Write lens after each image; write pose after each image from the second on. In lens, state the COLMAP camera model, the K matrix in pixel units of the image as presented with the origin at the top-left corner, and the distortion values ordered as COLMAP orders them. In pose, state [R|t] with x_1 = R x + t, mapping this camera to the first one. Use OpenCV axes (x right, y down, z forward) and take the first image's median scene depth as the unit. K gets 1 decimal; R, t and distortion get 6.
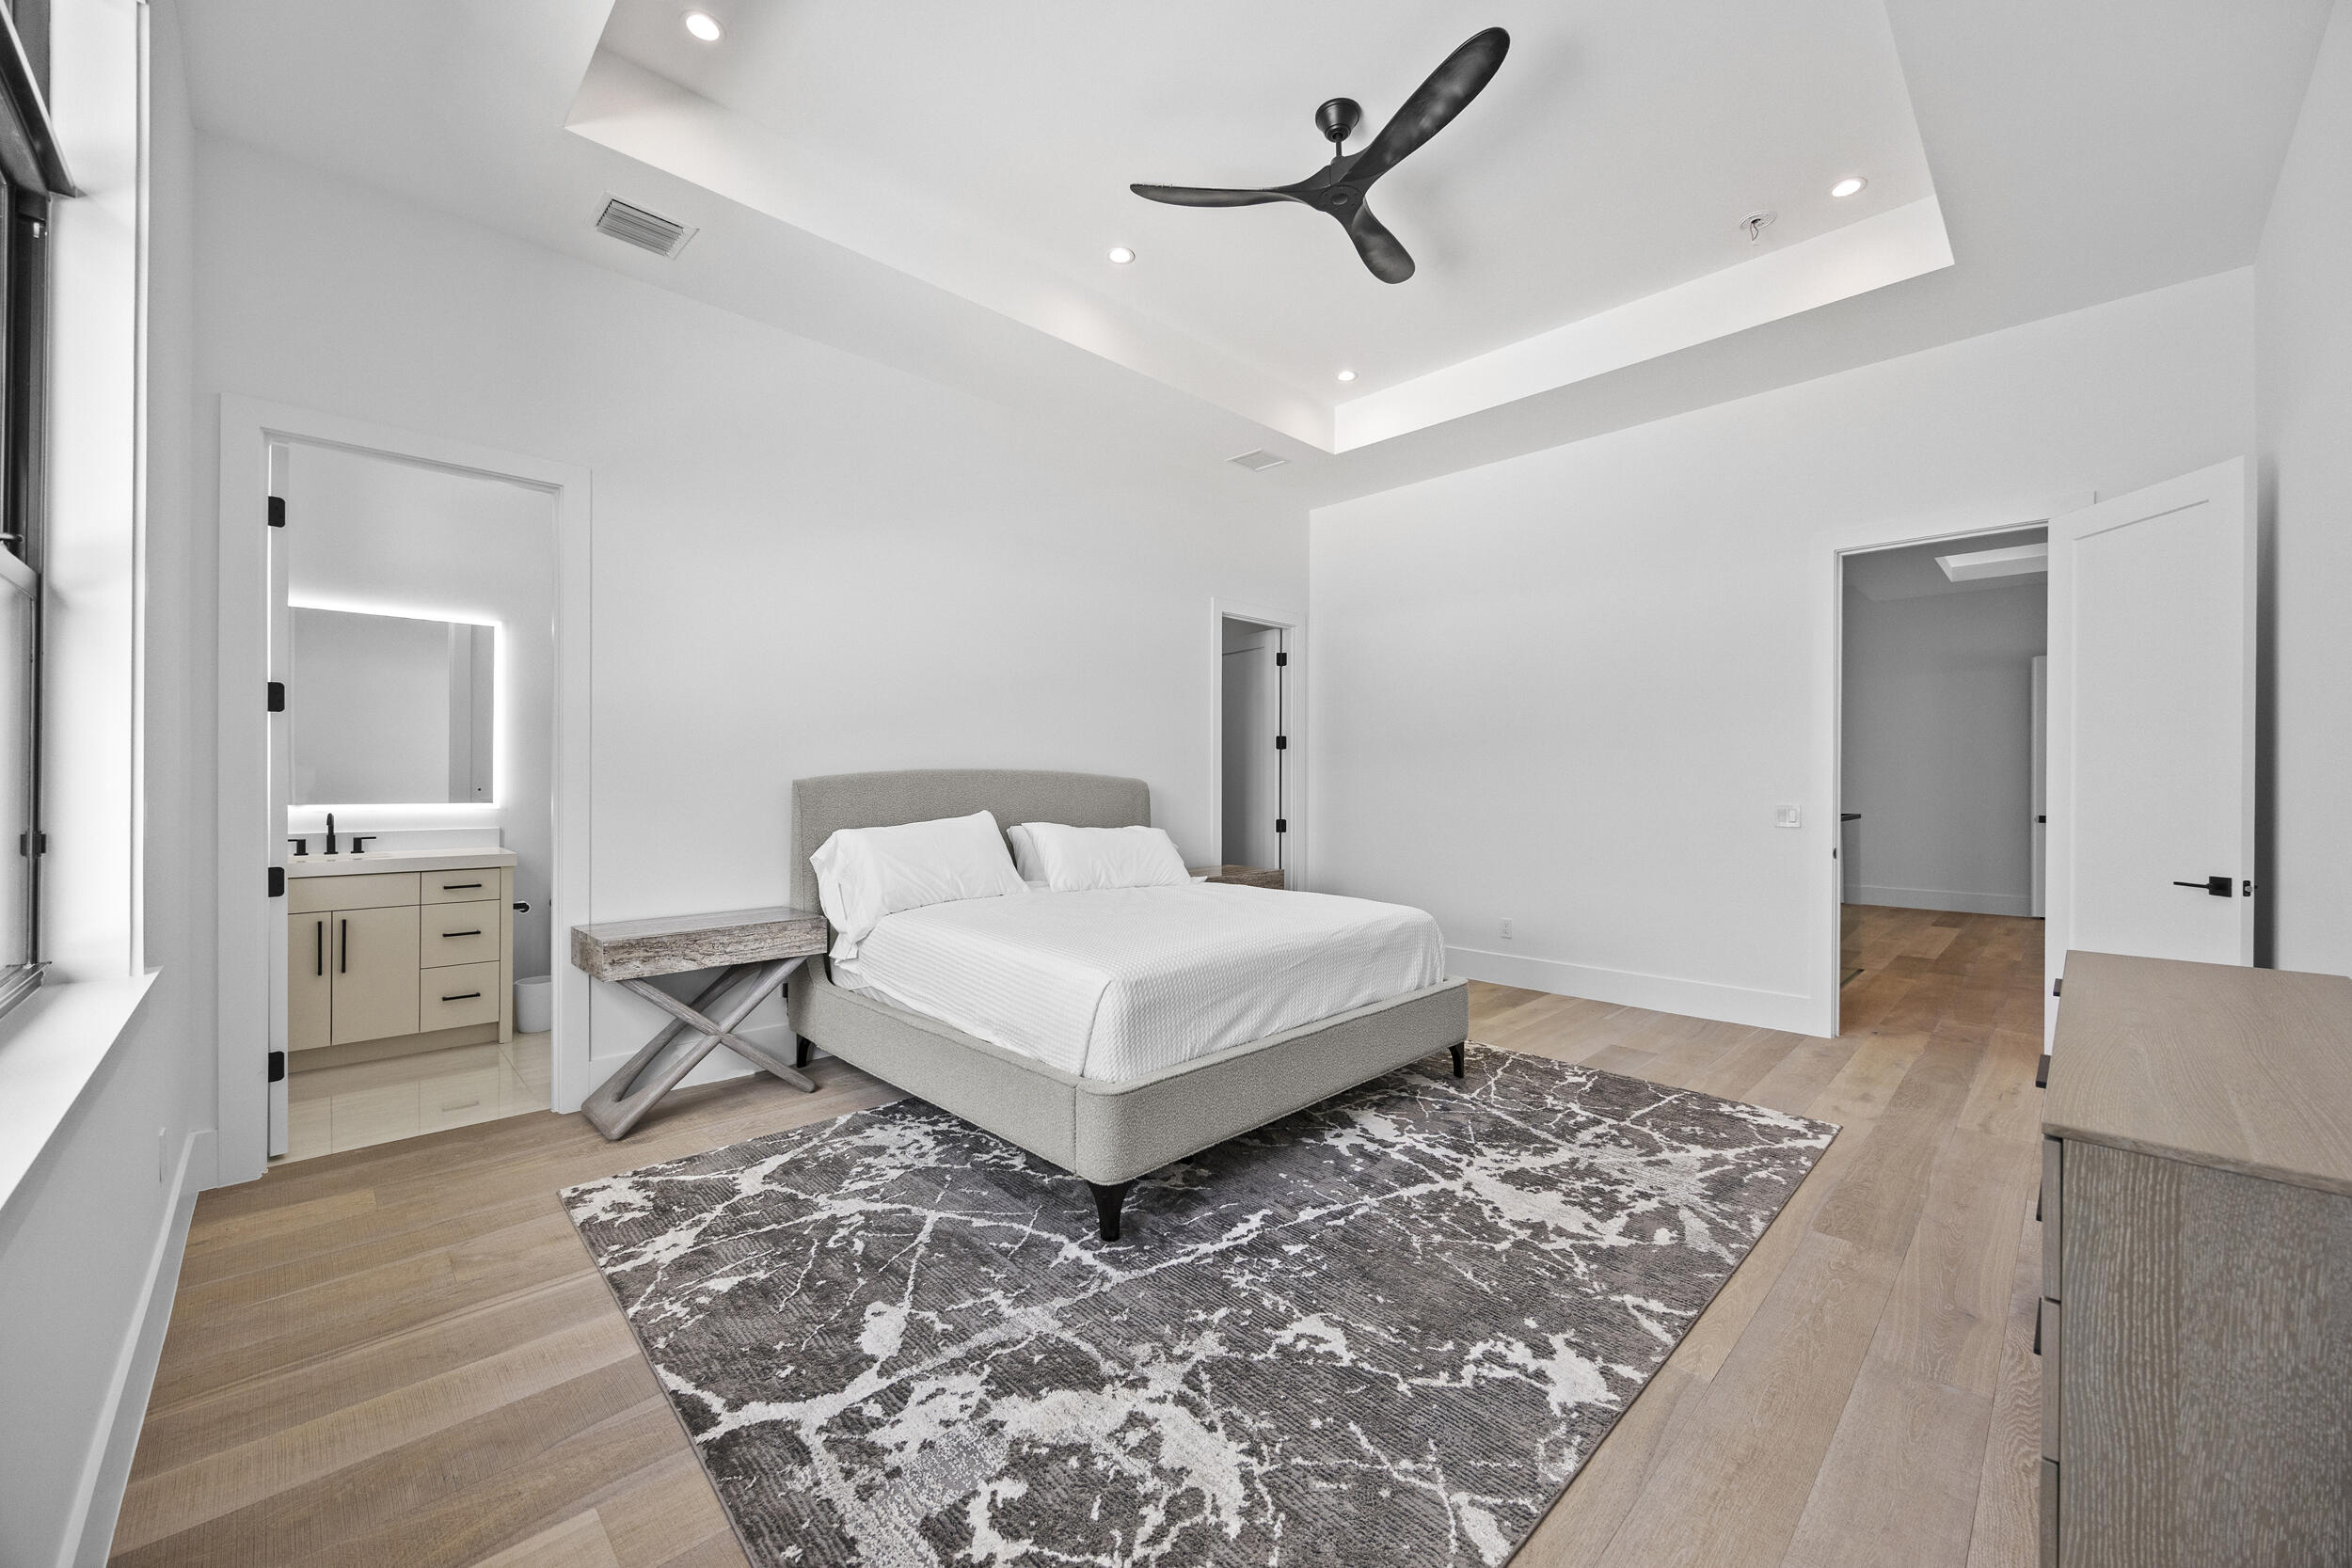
lens RADIAL K [[891.4, 0, 1187.8], [0, 891.4, 775.1], [0, 0, 1]] dist [-0.002955, -0.000071]
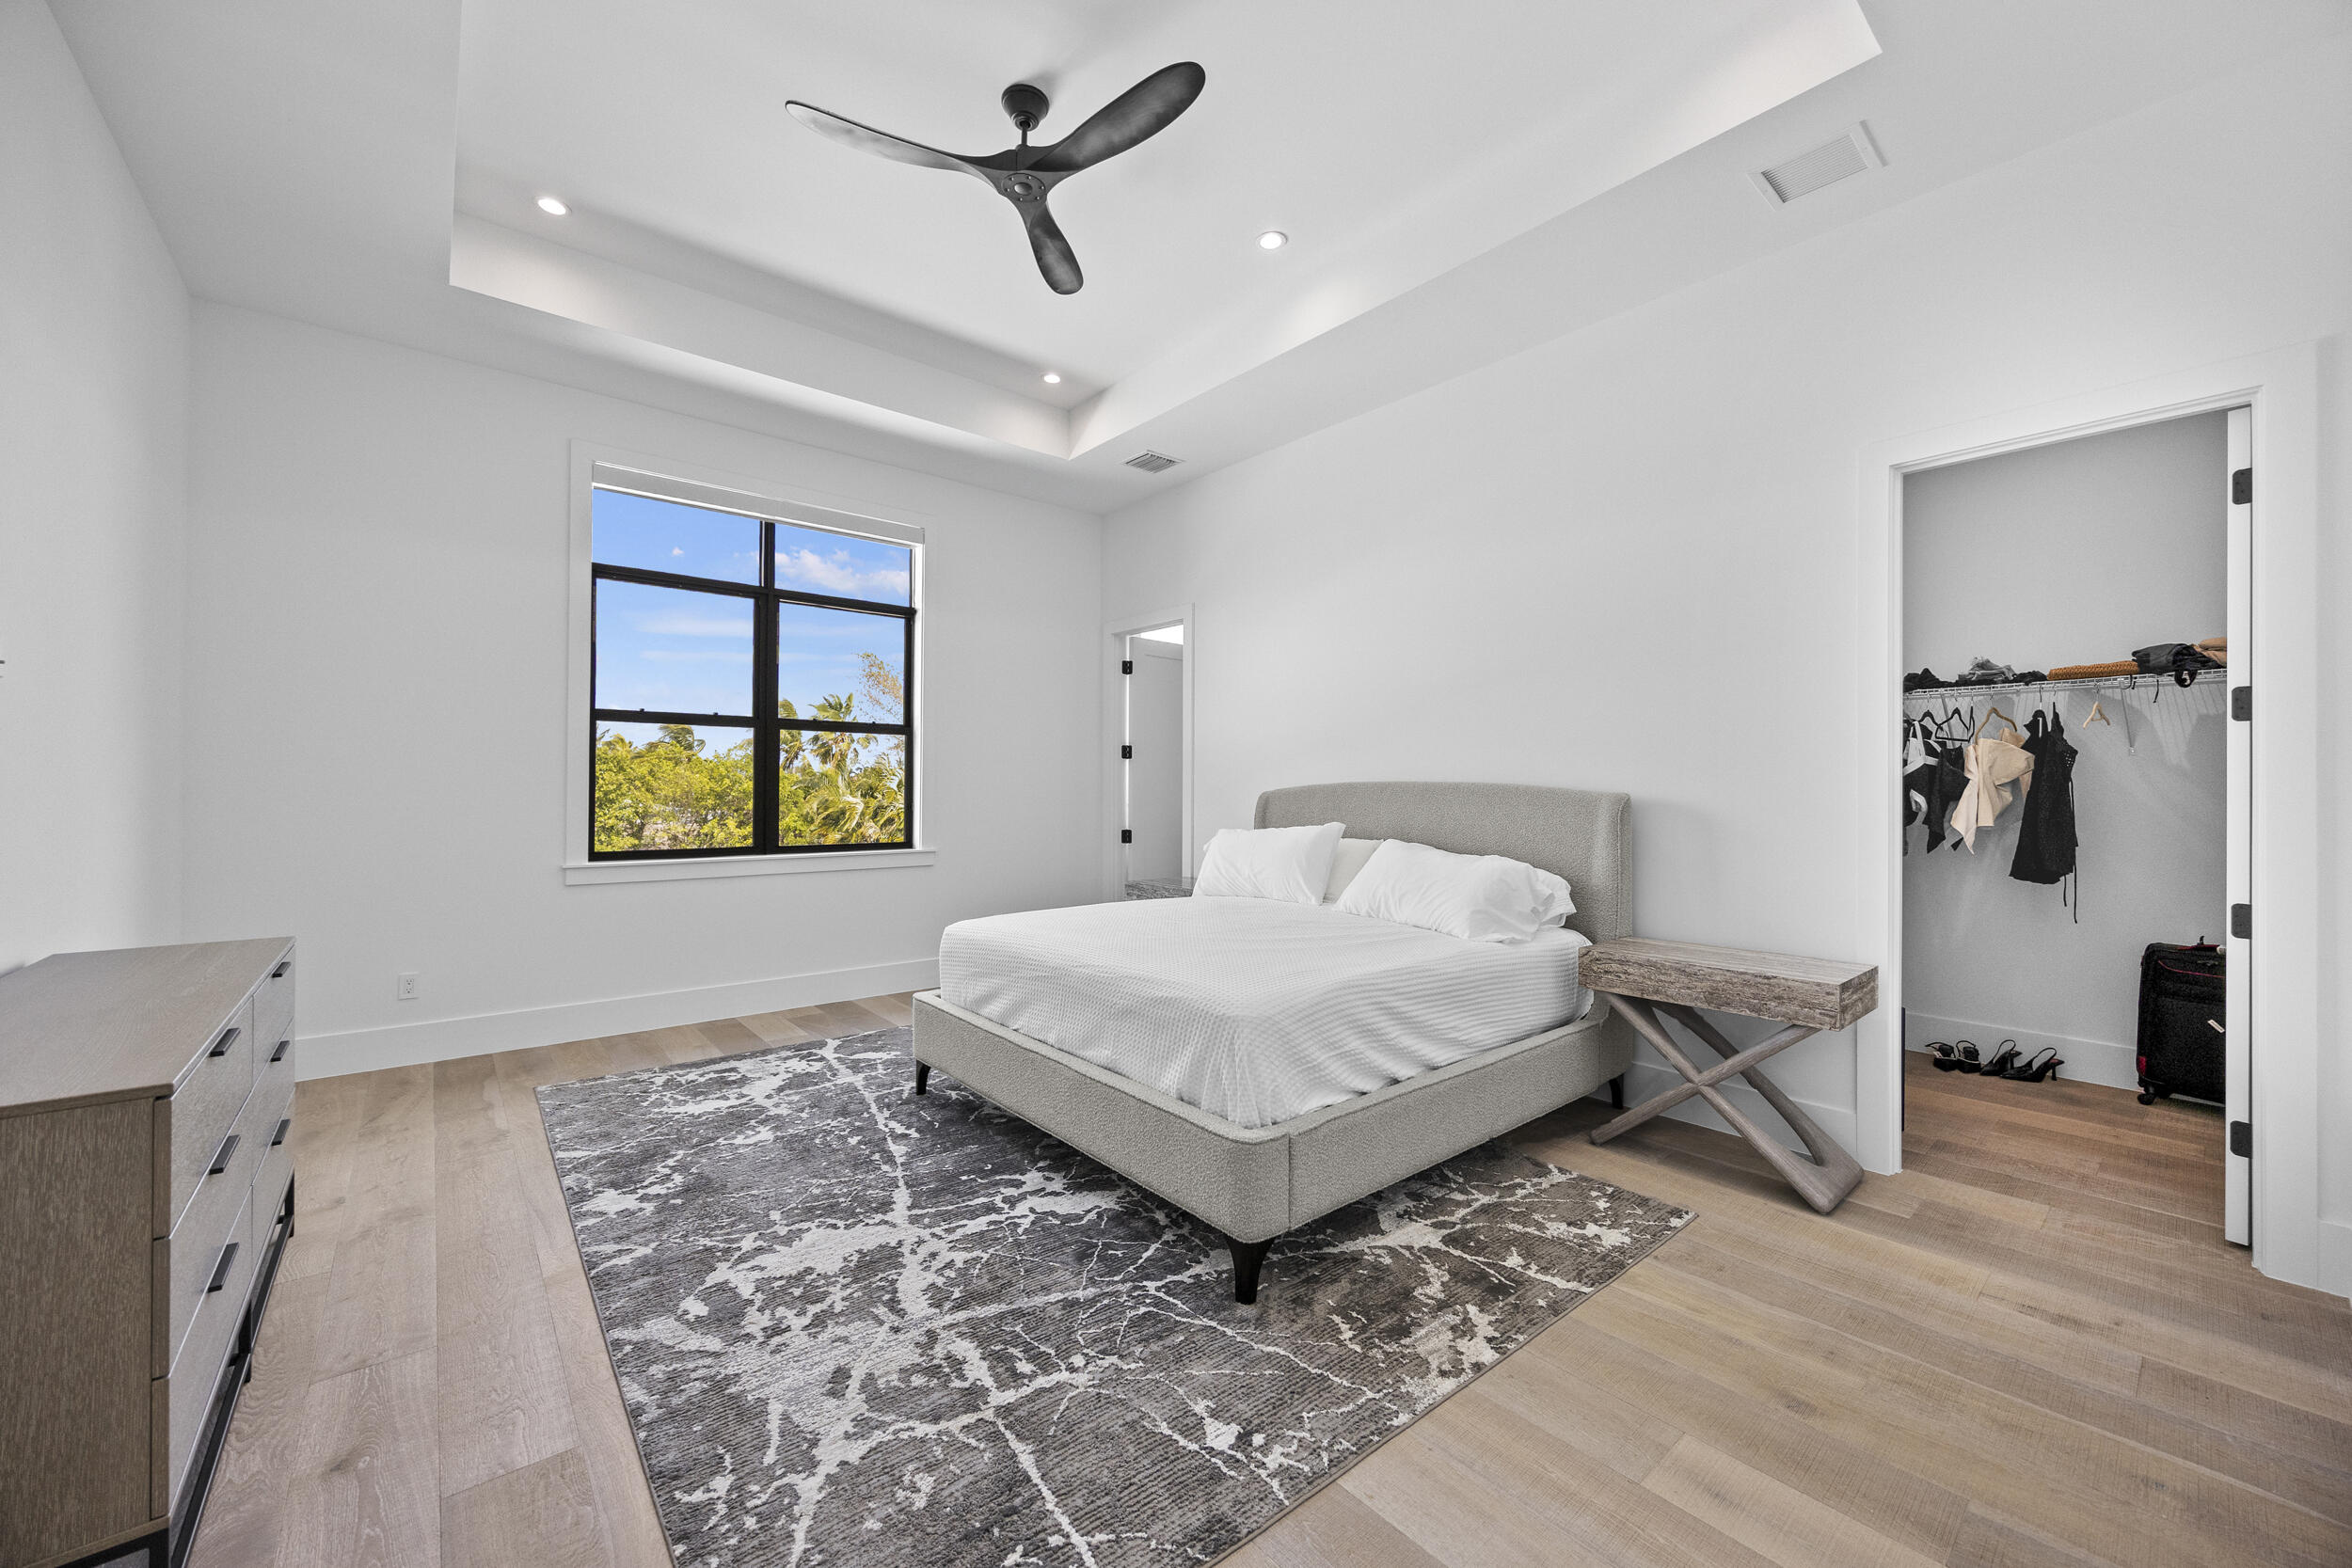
lens RADIAL K [[891.4, 0, 1185.9], [0, 891.4, 785.9], [0, 0, 1]] dist [-0.002955, -0.000071]
pose [[-0.072938, -0.002698, -0.997333, 1.405505], [-0.001907, 0.999995, -0.002566, 0.001319], [0.997335, 0.001715, -0.072942, 1.576376]]
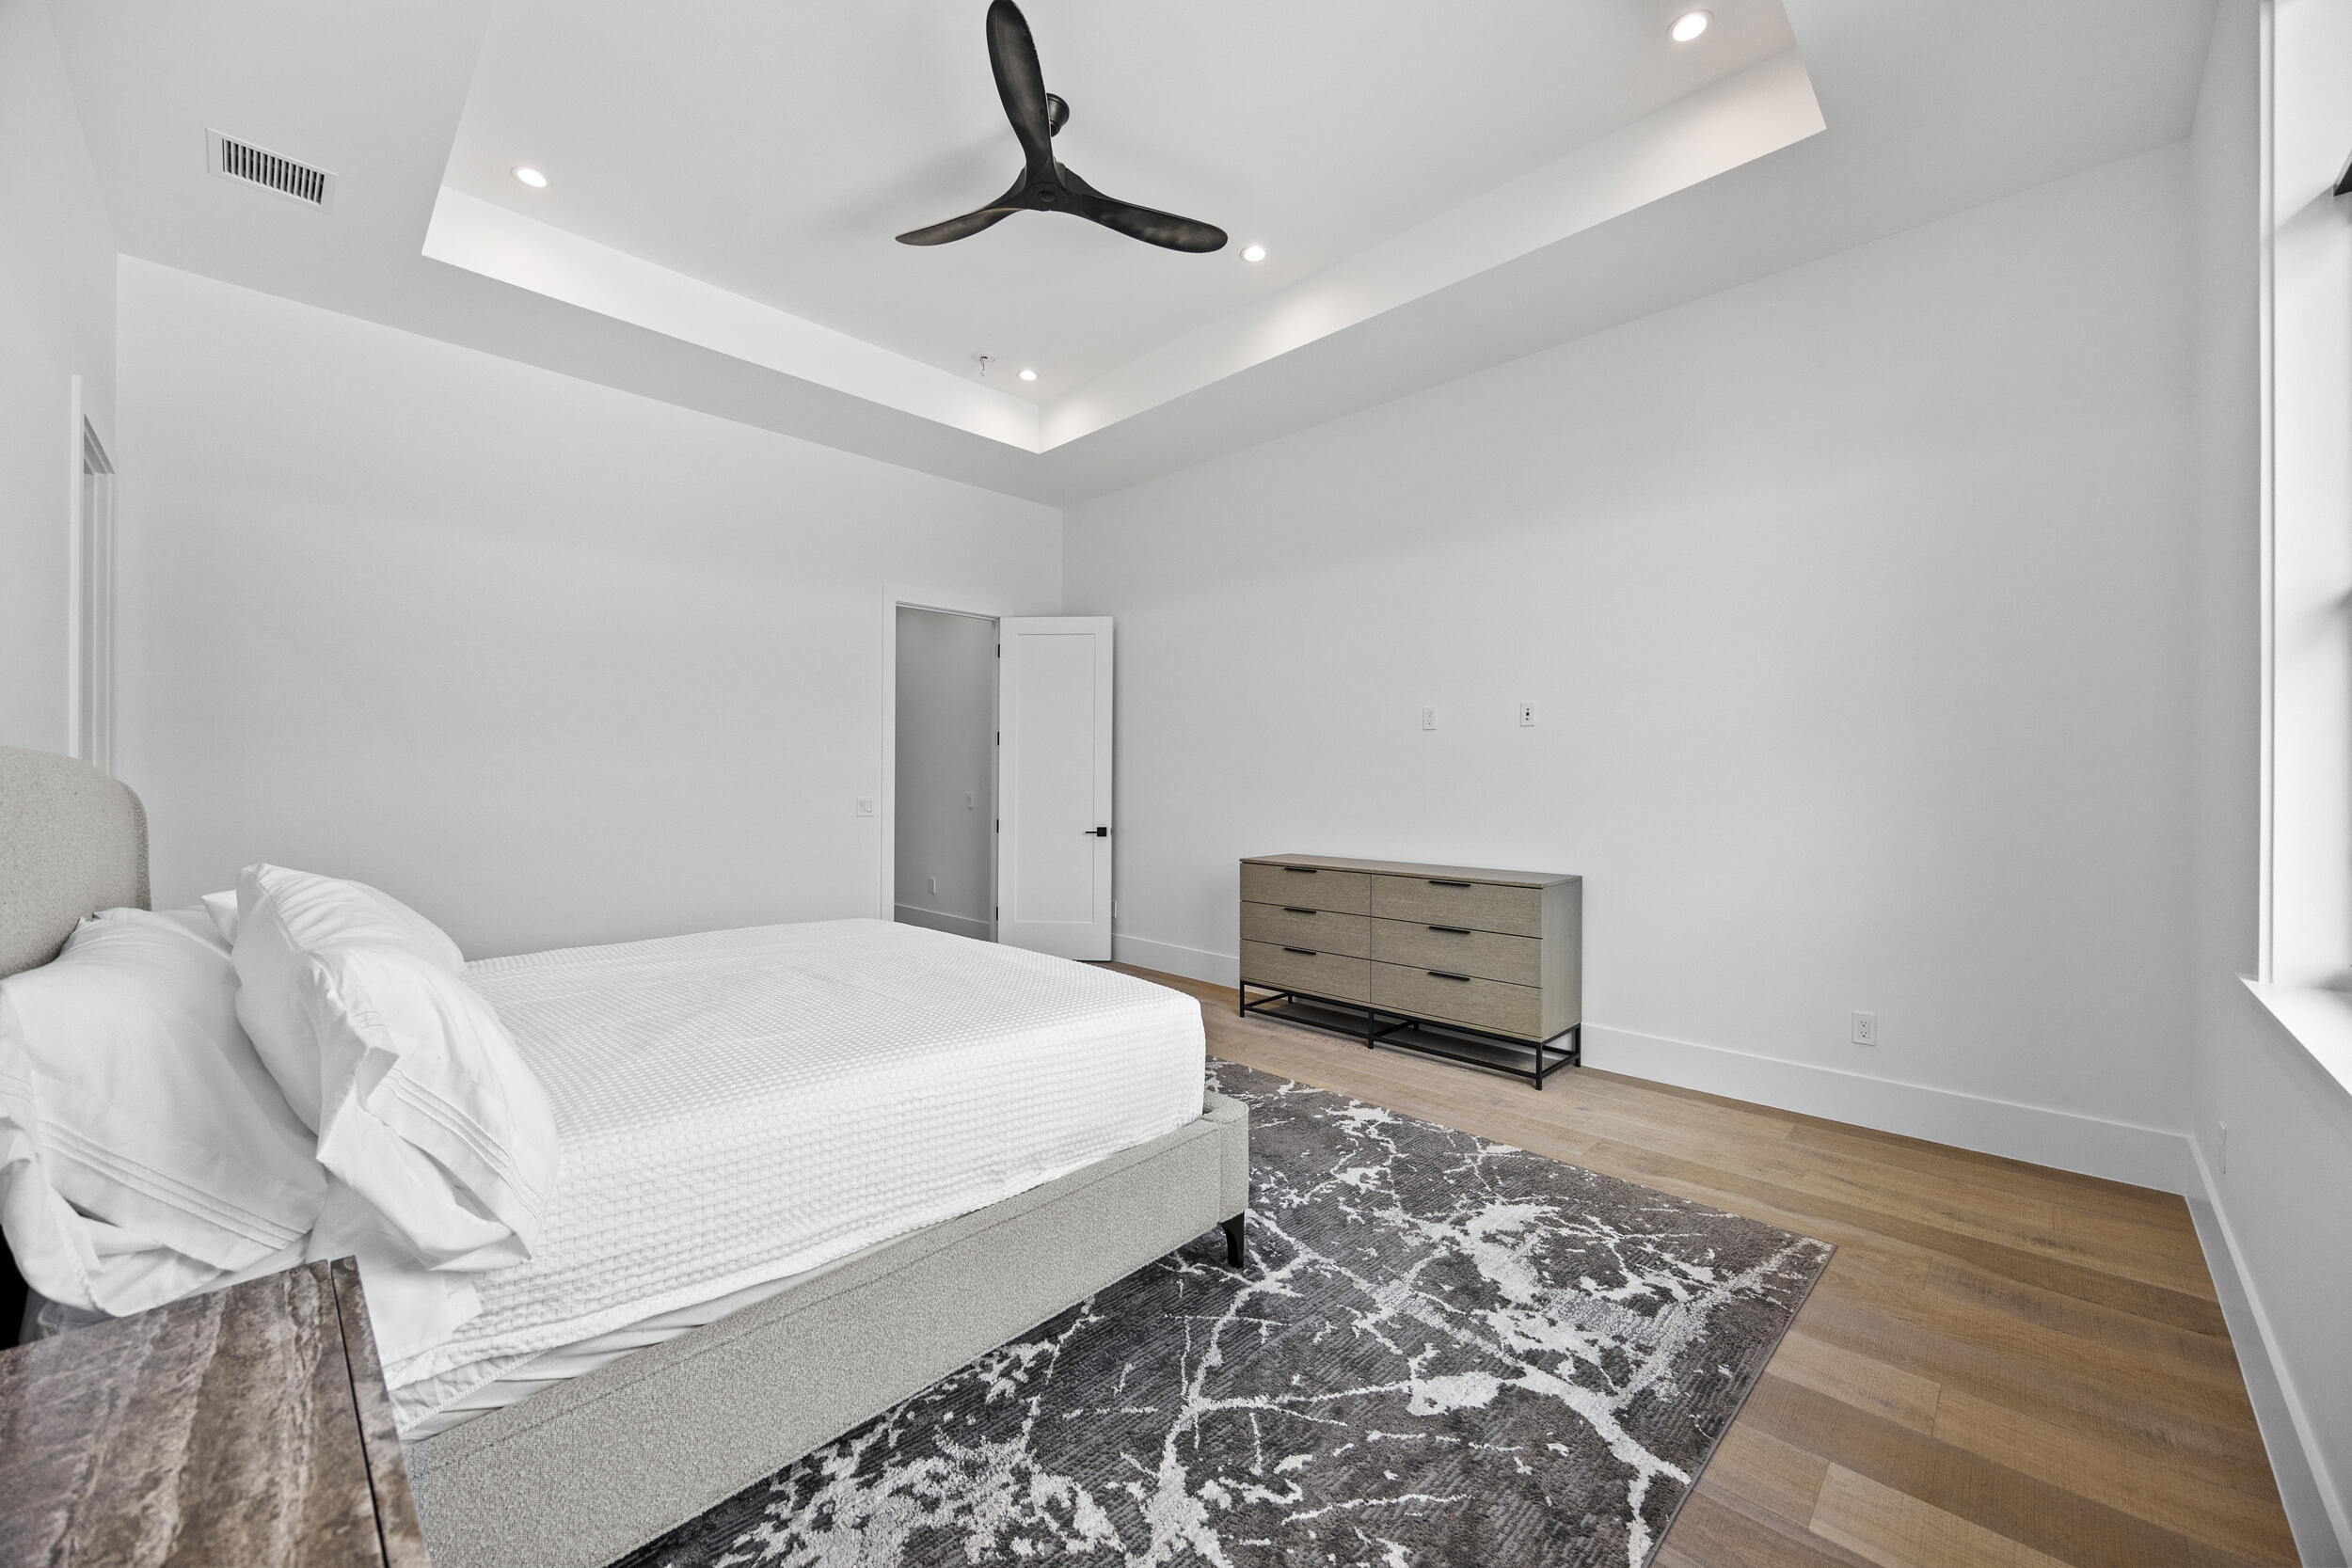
lens RADIAL K [[891.4, 0, 1174.2], [0, 891.4, 775.5], [0, 0, 1]] dist [-0.002955, -0.000071]
pose [[-0.009717, 0.001584, 0.999952, -1.043630], [-0.005668, 0.999983, -0.001639, 0.002945], [-0.999937, -0.005684, -0.009708, 1.090923]]
